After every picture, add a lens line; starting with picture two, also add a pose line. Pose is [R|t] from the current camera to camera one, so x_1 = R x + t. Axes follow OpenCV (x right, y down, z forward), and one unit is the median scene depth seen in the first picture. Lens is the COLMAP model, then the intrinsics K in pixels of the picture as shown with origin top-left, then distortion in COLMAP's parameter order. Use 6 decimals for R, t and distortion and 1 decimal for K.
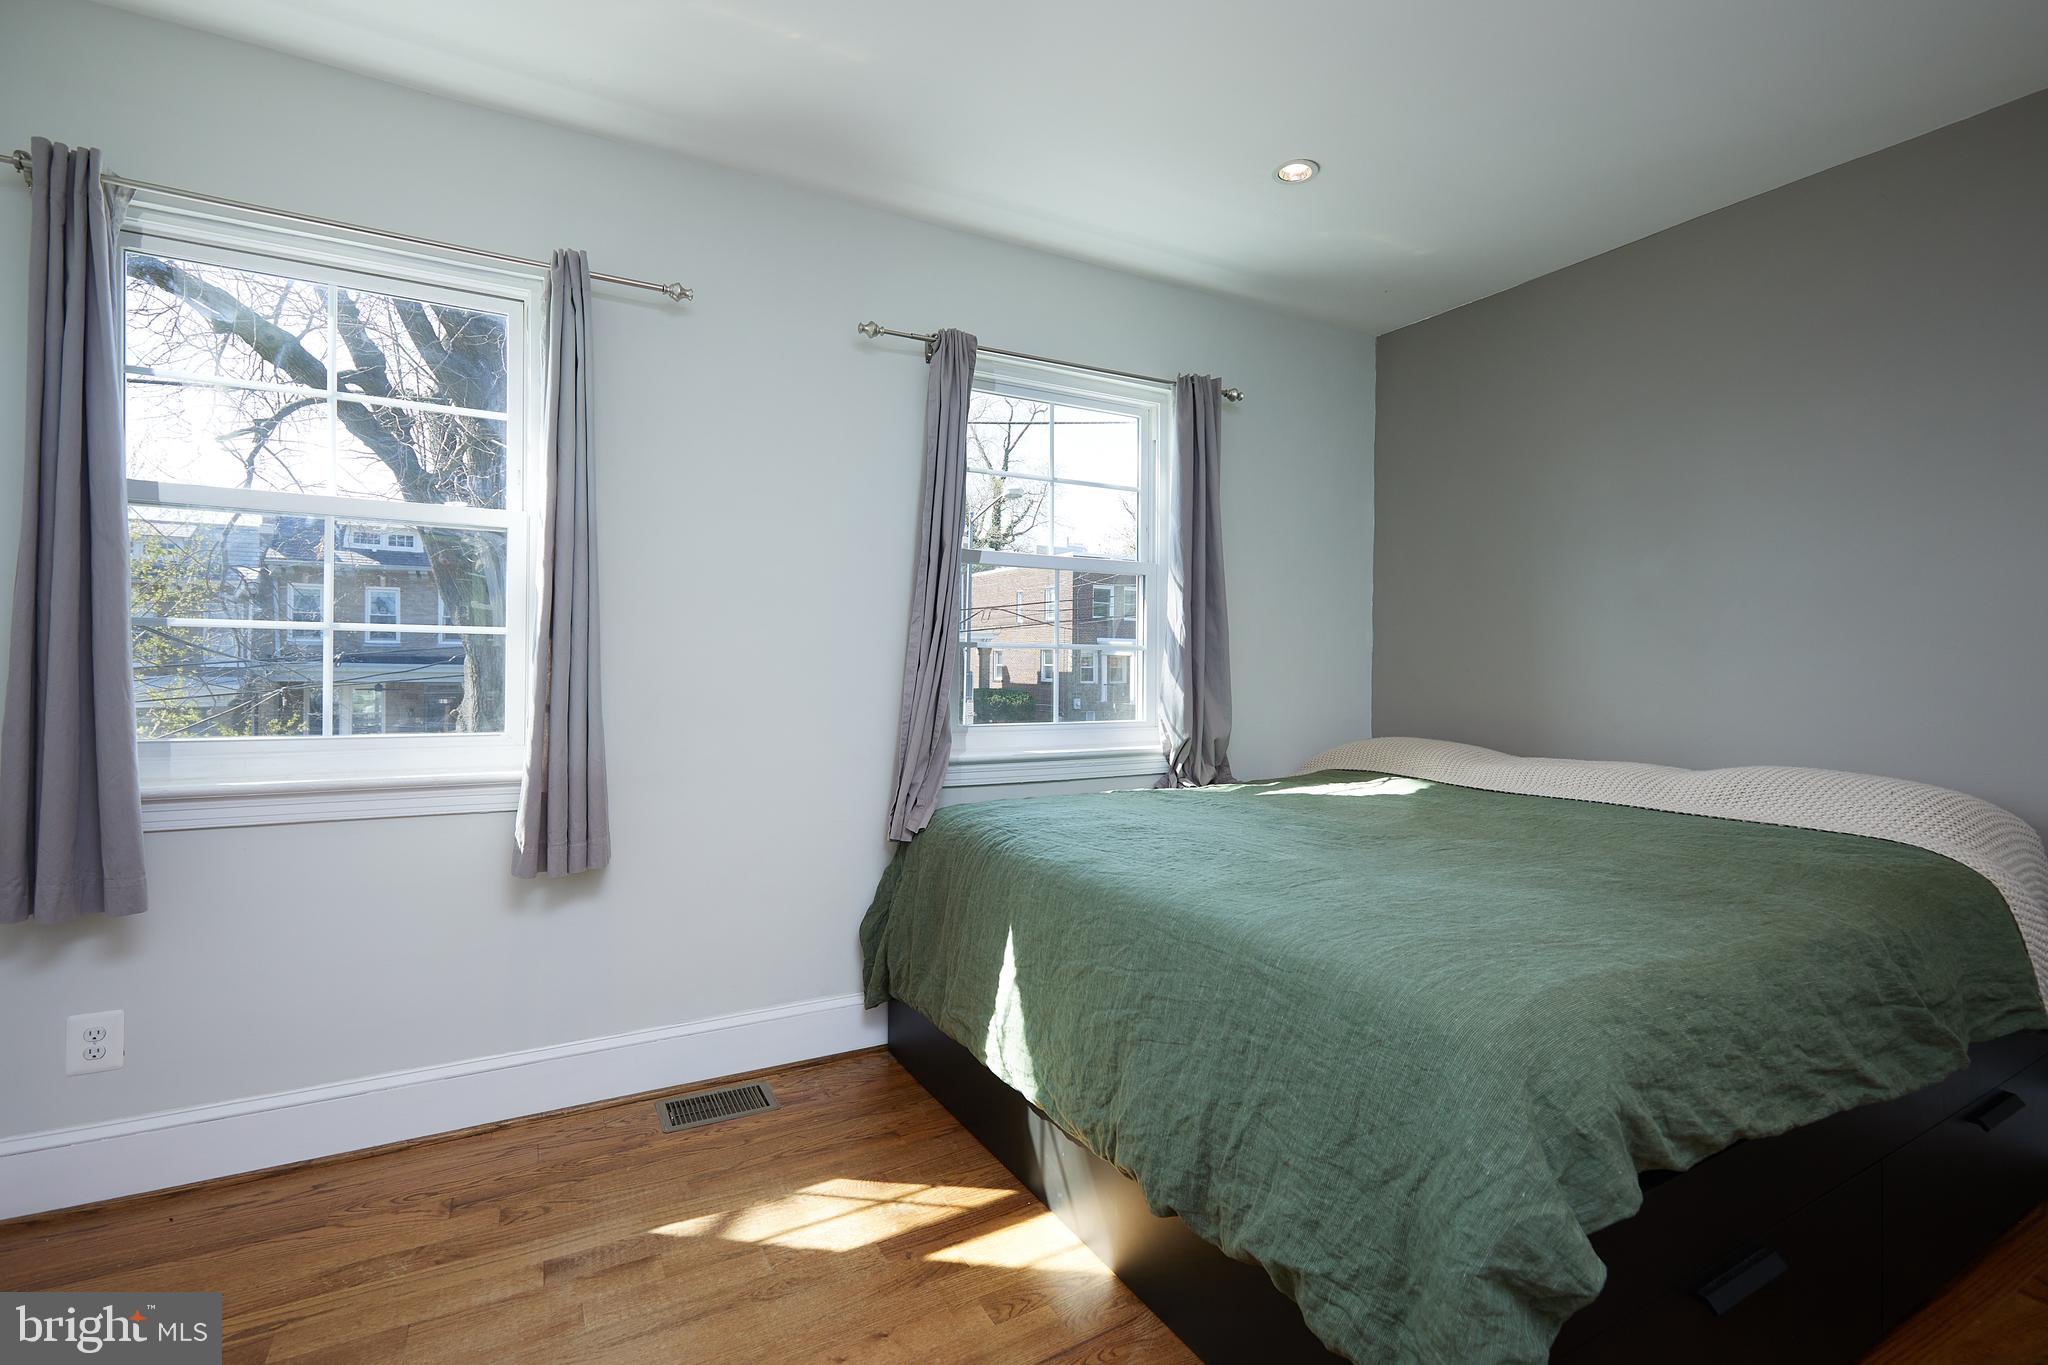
lens RADIAL K [[940.2, 0, 1024.0], [0, 940.2, 682.5], [0, 0, 1]] dist [0.002310, 0.000267]
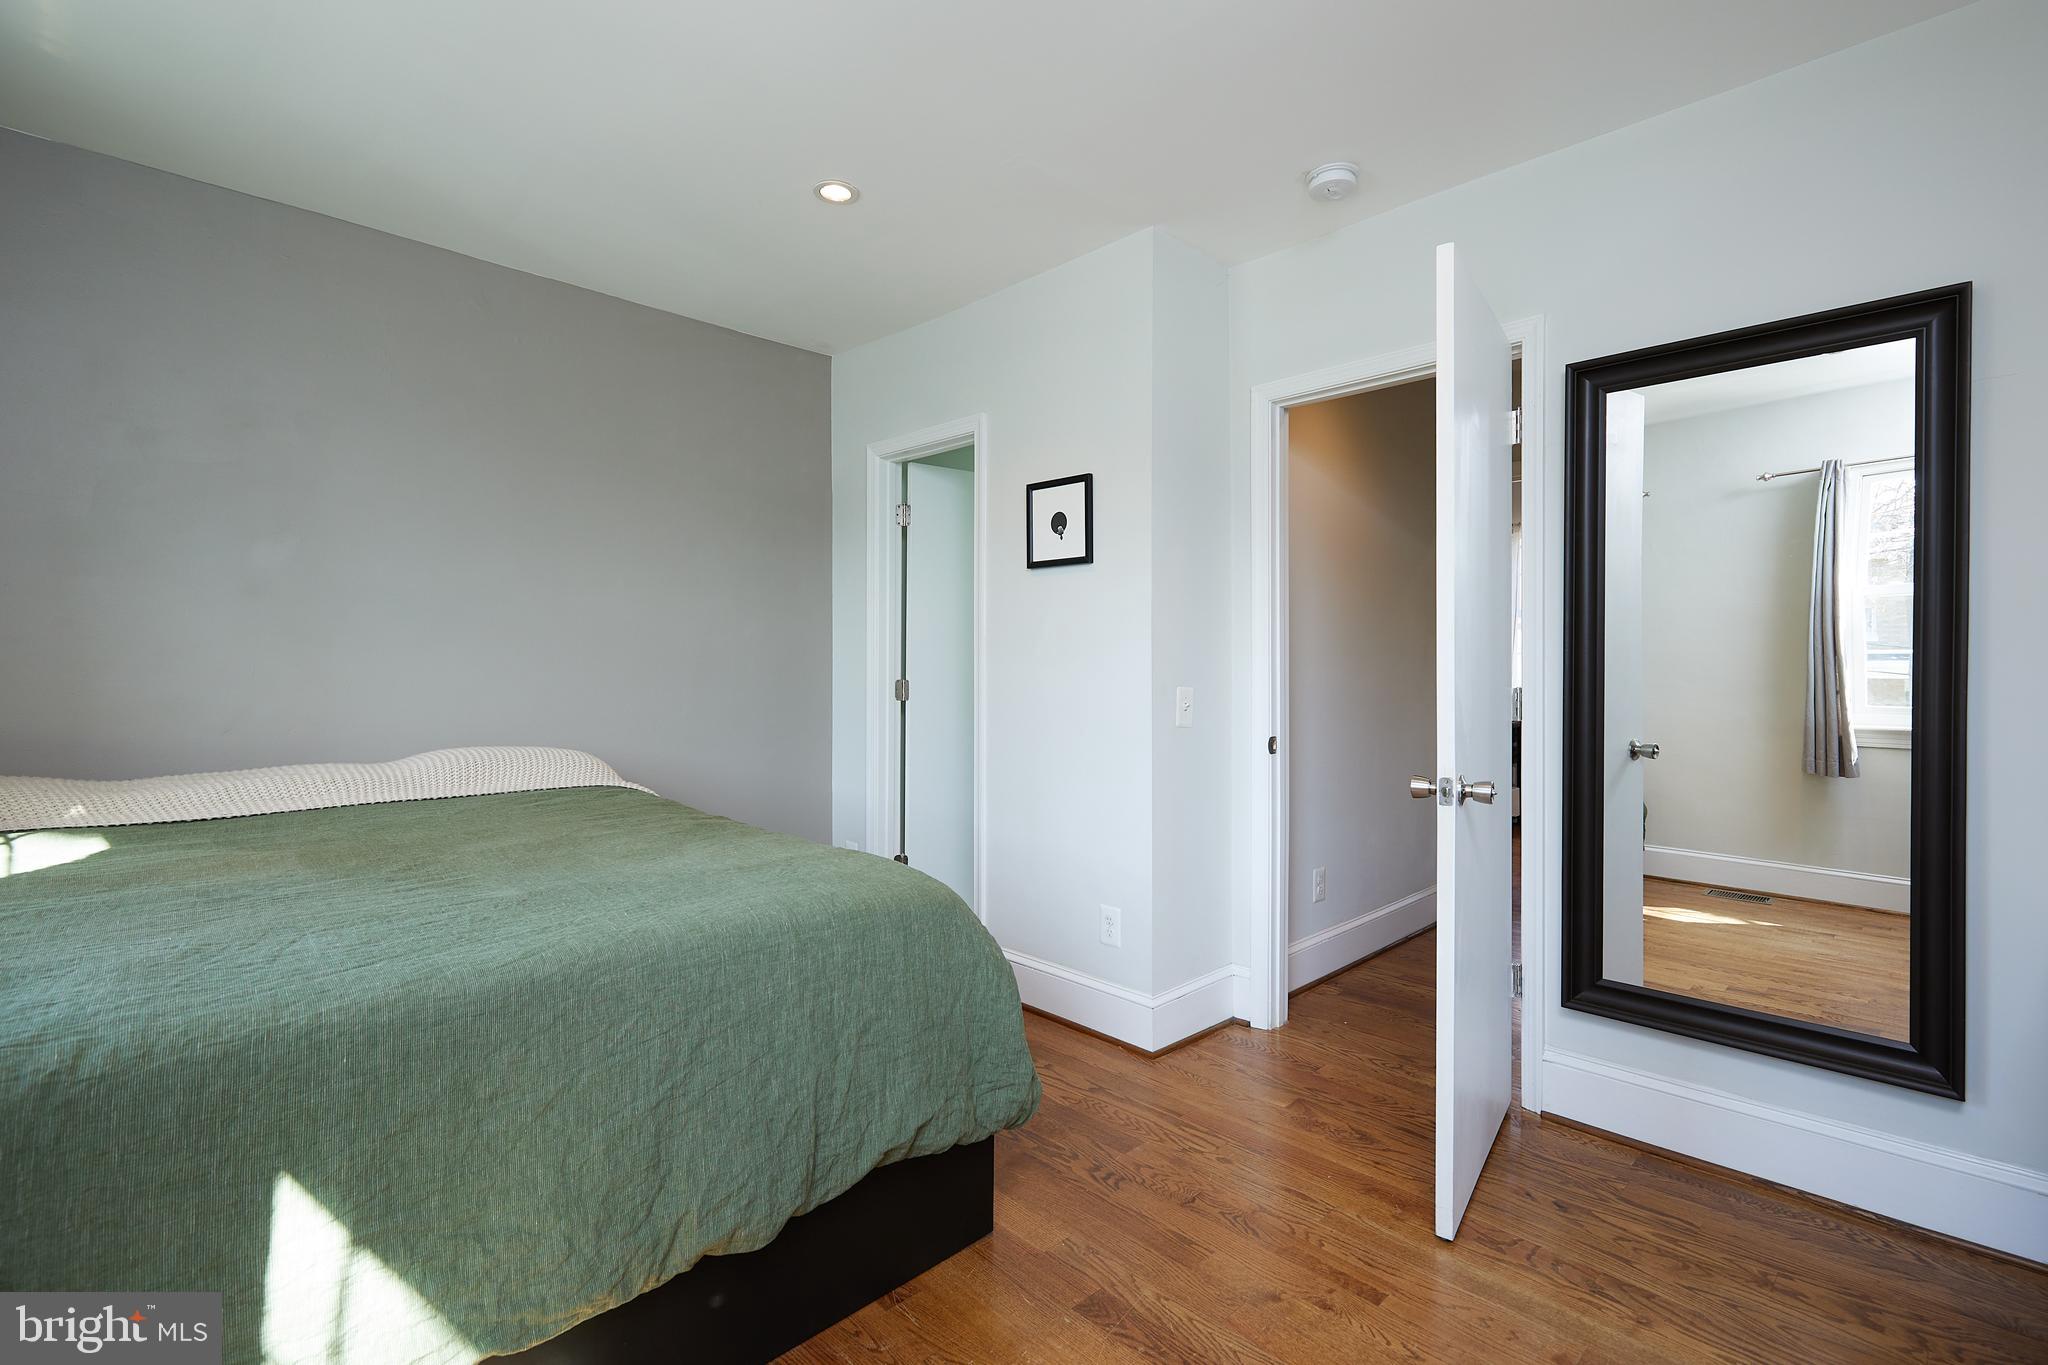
lens RADIAL K [[931.6, 0, 1033.9], [0, 931.6, 669.0], [0, 0, 1]] dist [0.001654, 0.000051]
pose [[-0.266297, -0.008204, 0.963856, -0.845809], [0.014187, 0.999822, 0.012430, -0.027031], [-0.963787, 0.016984, -0.266133, 0.984358]]
